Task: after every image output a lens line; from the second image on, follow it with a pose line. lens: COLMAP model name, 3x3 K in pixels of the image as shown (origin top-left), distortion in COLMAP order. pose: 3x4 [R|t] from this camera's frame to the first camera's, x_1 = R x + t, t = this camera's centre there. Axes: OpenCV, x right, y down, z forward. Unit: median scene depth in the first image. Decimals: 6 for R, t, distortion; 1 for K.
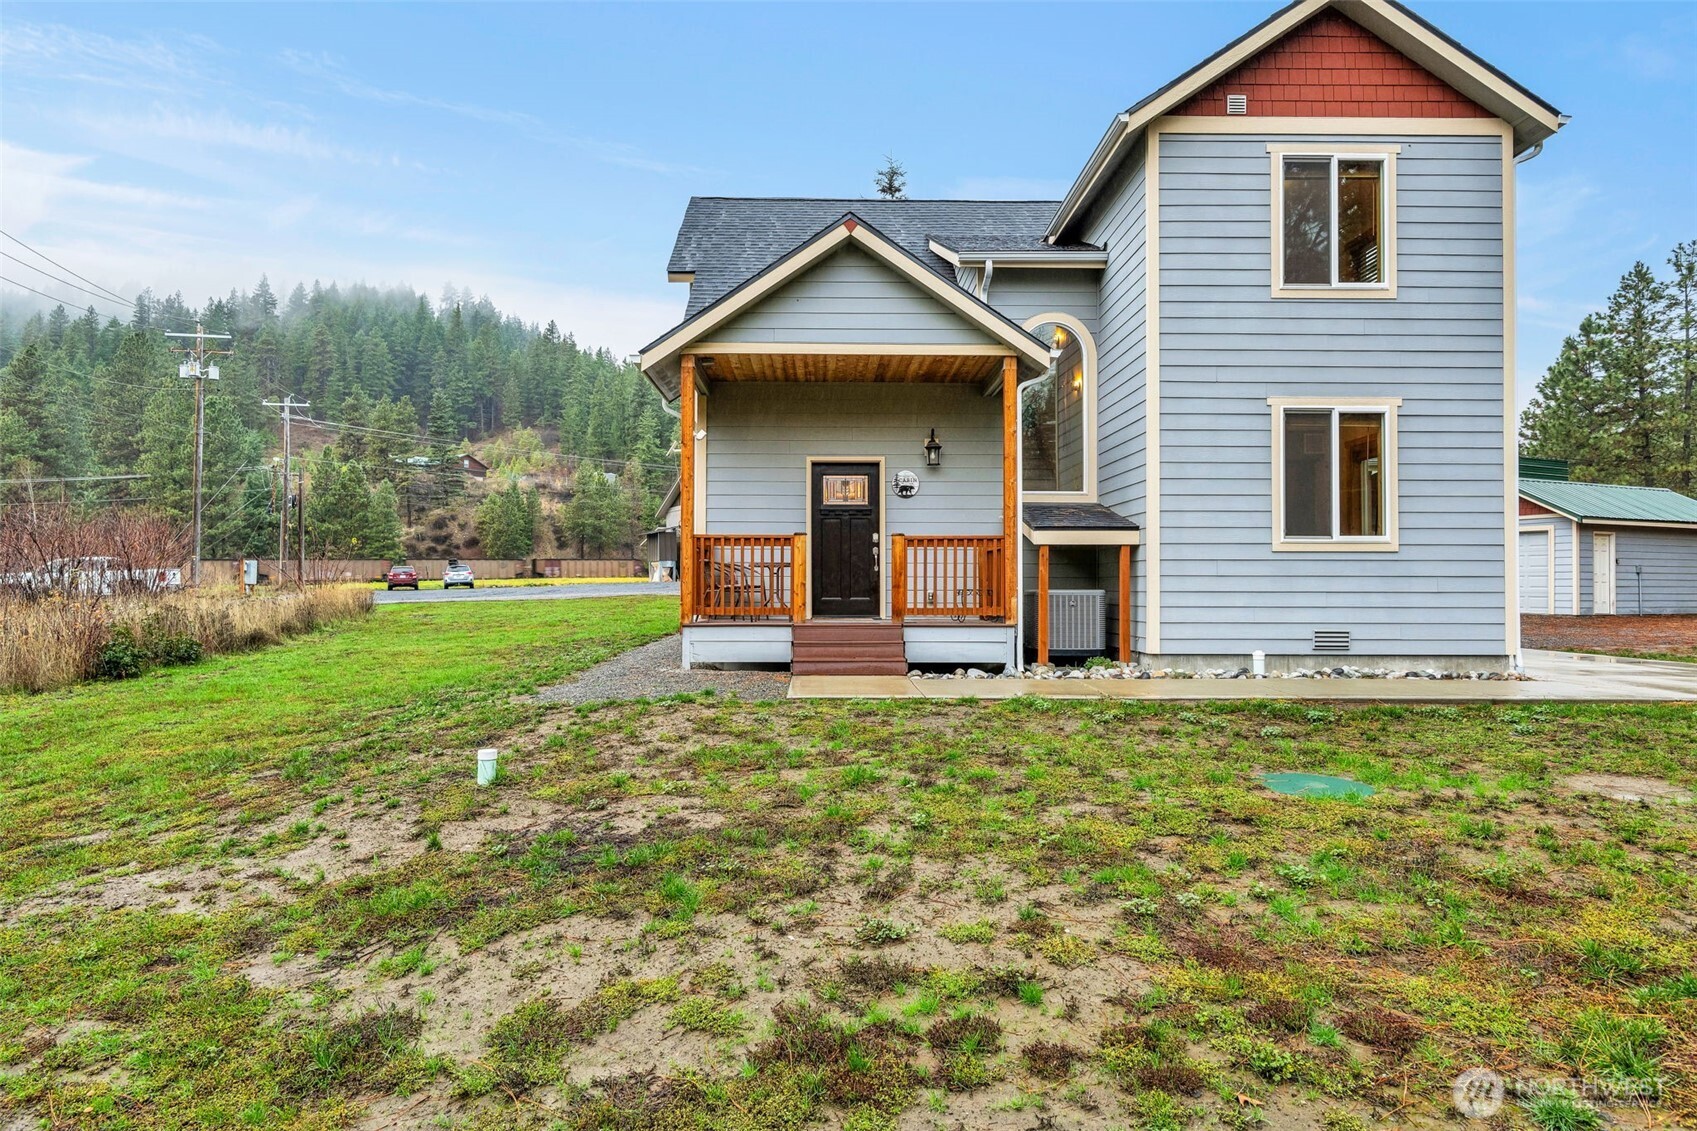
lens RADIAL K [[959.6, 0, 844.1], [0, 959.6, 577.0], [0, 0, 1]] dist [0.003454, 0.002048]
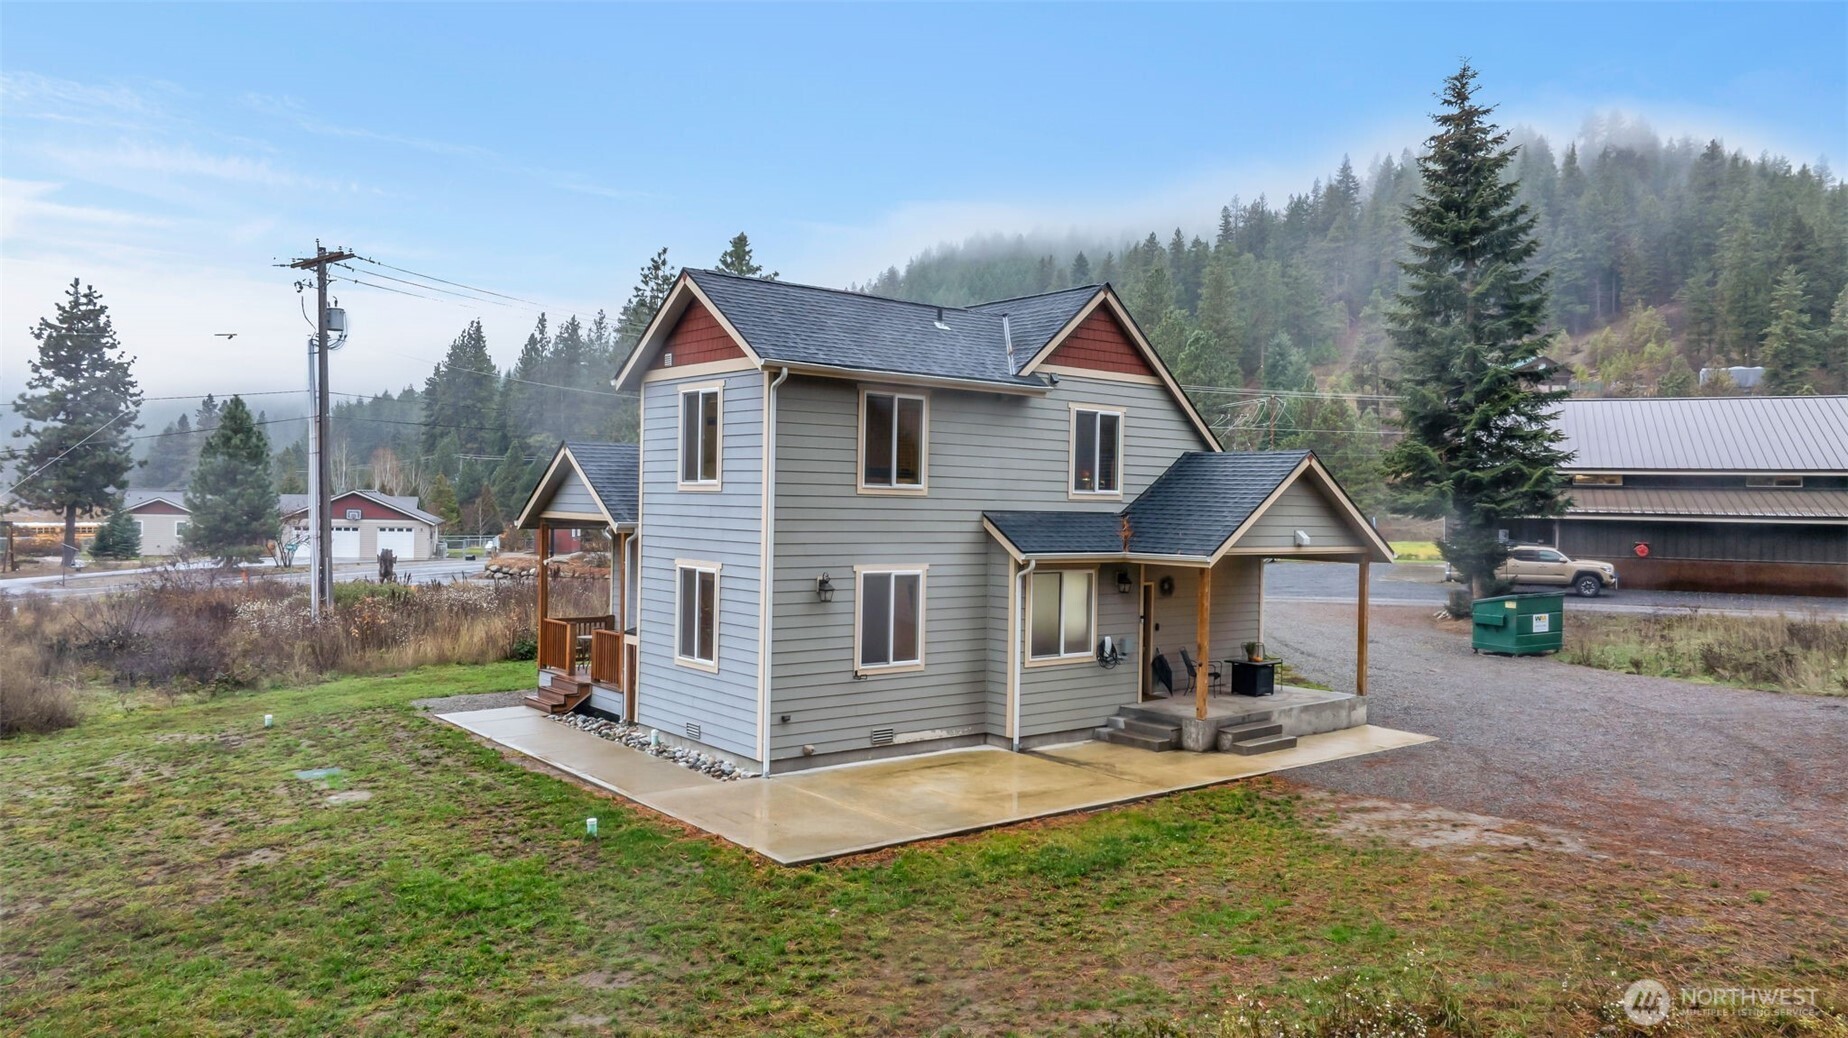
lens RADIAL K [[1317.8, 0, 939.6], [0, 1317.8, 512.7], [0, 0, 1]] dist [-0.019658, 0.000134]
pose [[0.617217, 0.017166, -0.786606, 2.248594], [-0.010499, 0.999853, 0.013582, -0.286344], [0.786723, -0.000125, 0.617306, 0.076984]]
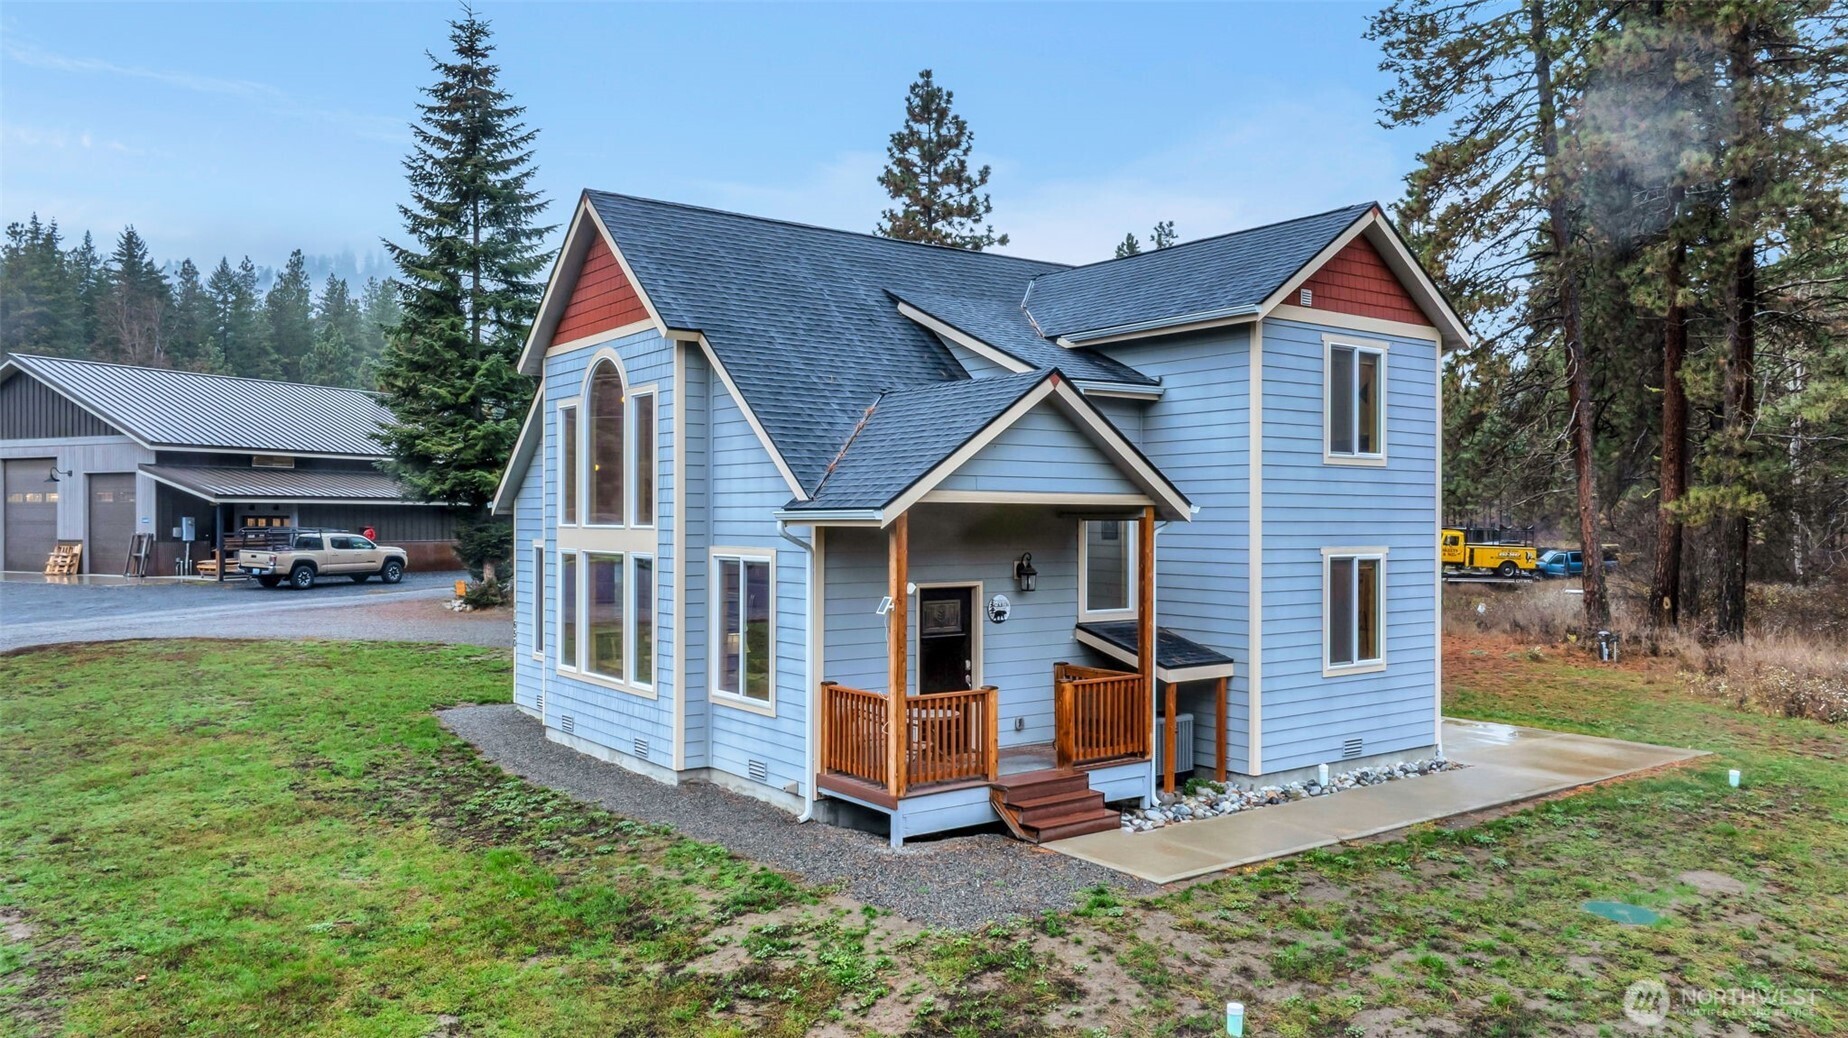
lens RADIAL K [[1317.8, 0, 938.3], [0, 1317.8, 520.2], [0, 0, 1]] dist [-0.019658, 0.000134]
pose [[0.812439, 0.000758, 0.583046, -0.880833], [-0.007939, 0.999921, 0.009762, -0.231362], [-0.582992, -0.012559, 0.812381, -0.041091]]
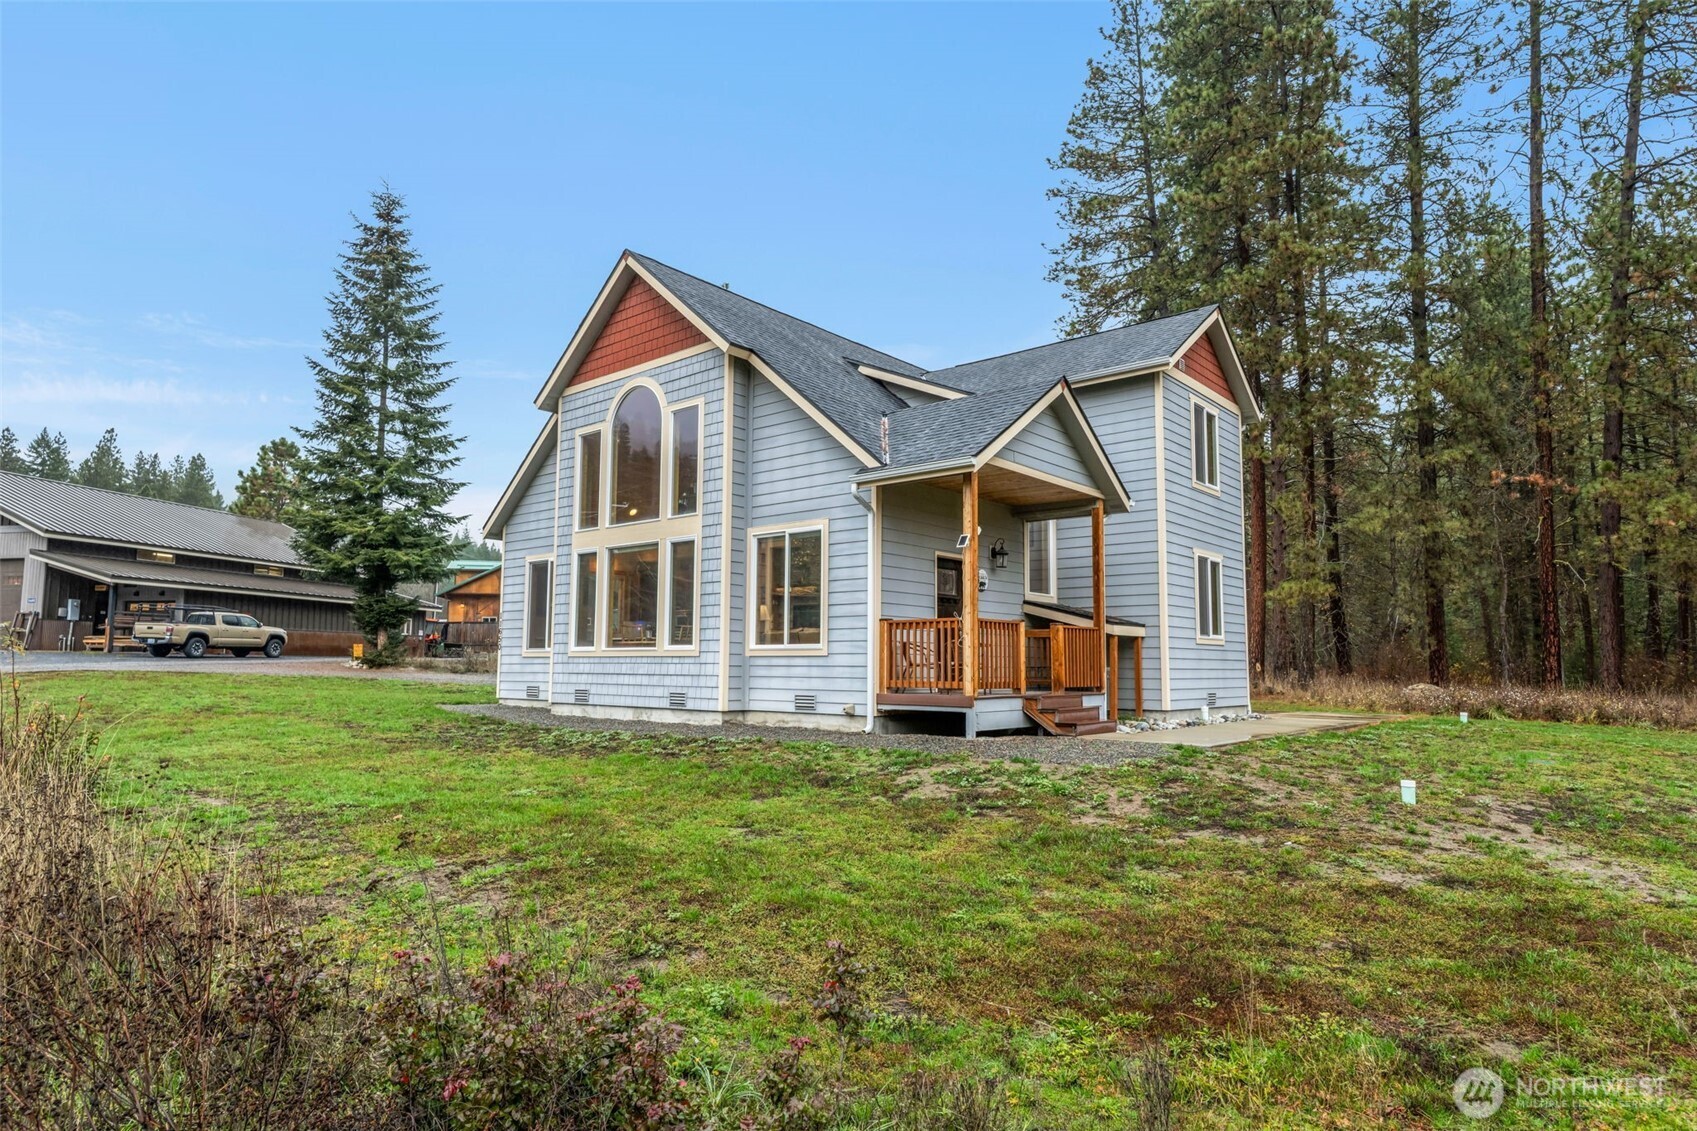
lens RADIAL K [[959.6, 0, 843.6], [0, 959.6, 578.4], [0, 0, 1]] dist [0.003454, 0.002048]
pose [[0.667627, 0.072297, 0.740978, -1.126917], [-0.014111, 0.996324, -0.084497, 0.007926], [-0.744362, 0.045956, 0.666193, 0.364277]]
